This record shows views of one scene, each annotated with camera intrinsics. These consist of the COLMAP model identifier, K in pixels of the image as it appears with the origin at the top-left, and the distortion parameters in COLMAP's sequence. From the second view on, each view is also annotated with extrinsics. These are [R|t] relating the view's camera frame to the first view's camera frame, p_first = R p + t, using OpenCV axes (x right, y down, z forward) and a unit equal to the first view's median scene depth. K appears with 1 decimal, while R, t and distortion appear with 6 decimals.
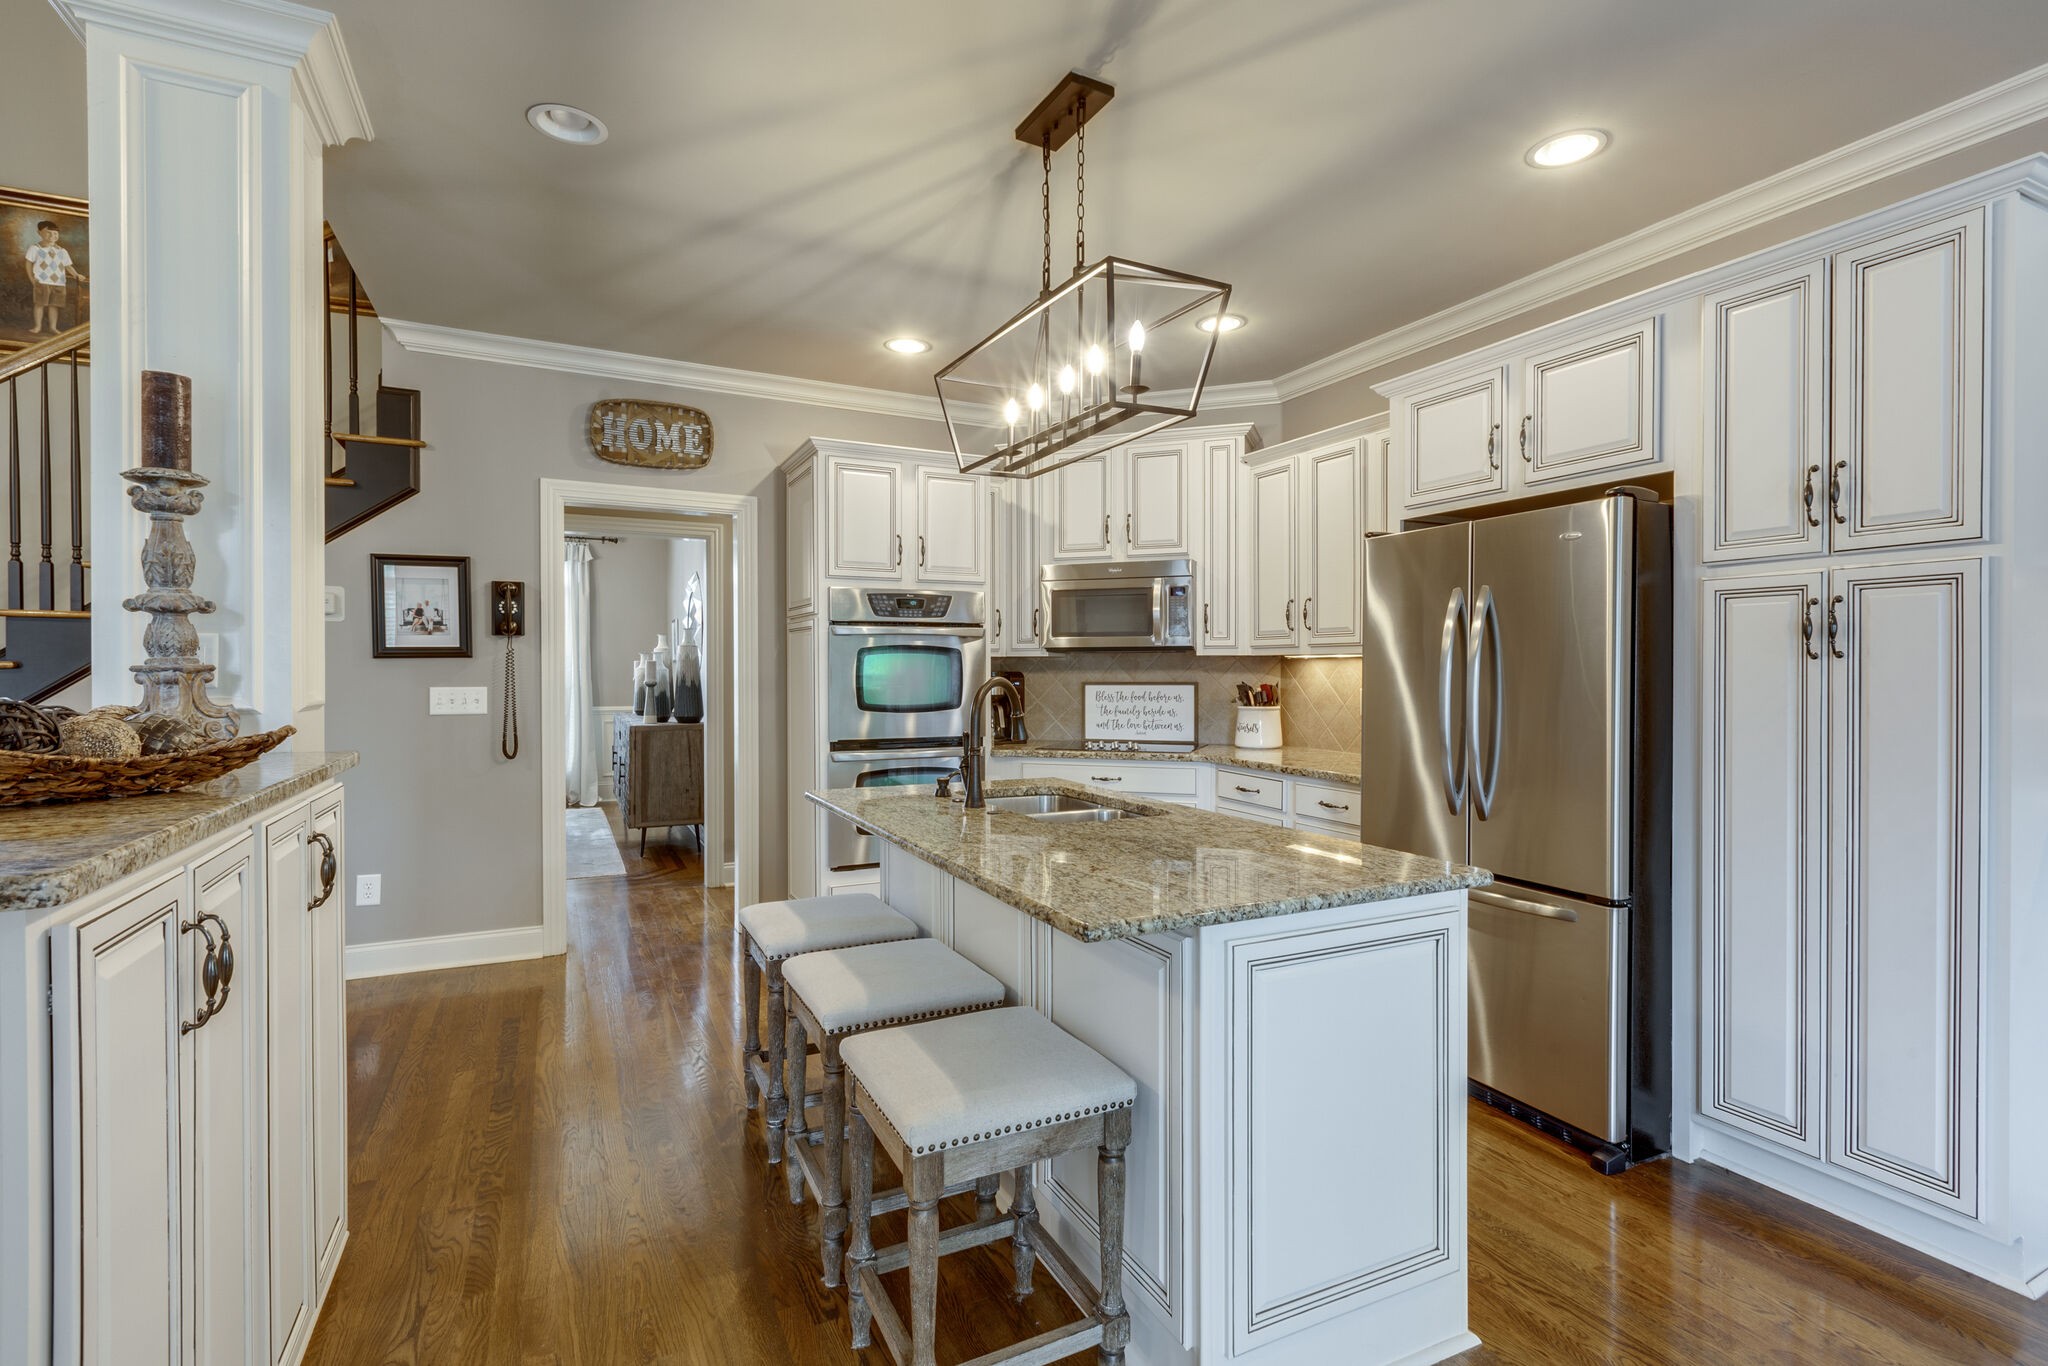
lens RADIAL K [[935.2, 0, 1030.5], [0, 935.2, 676.7], [0, 0, 1]] dist [0.007481, 0.001363]
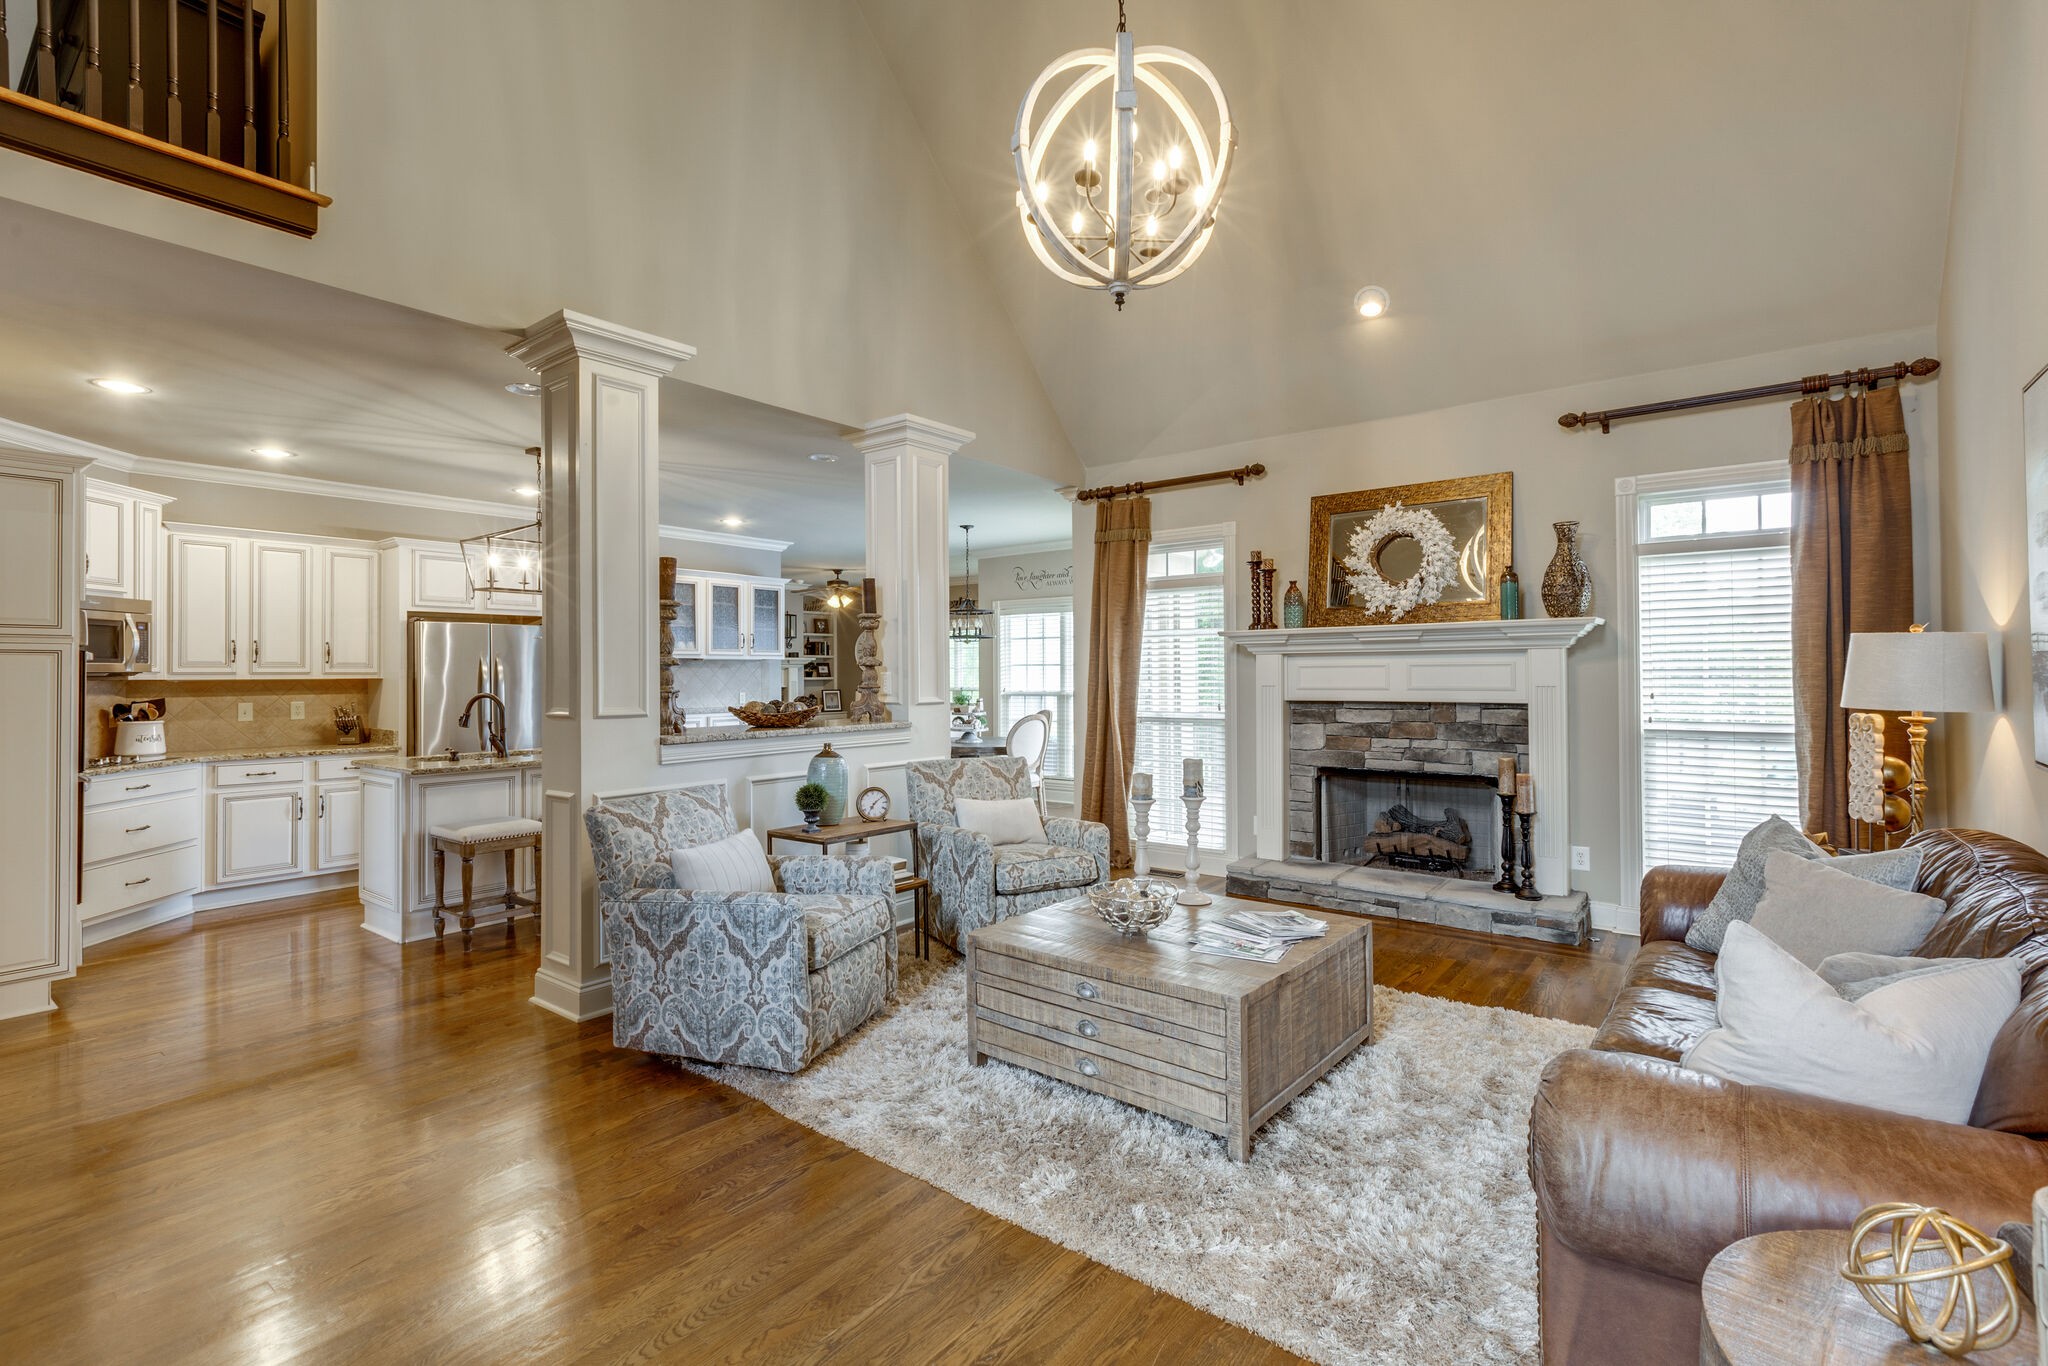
lens RADIAL K [[935.2, 0, 1034.0], [0, 935.2, 666.0], [0, 0, 1]] dist [0.007481, 0.001363]
pose [[-0.441518, 0.013849, 0.897146, -1.986110], [0.016321, 0.999839, -0.007402, -0.018459], [-0.897104, 0.011374, -0.441673, 0.719448]]
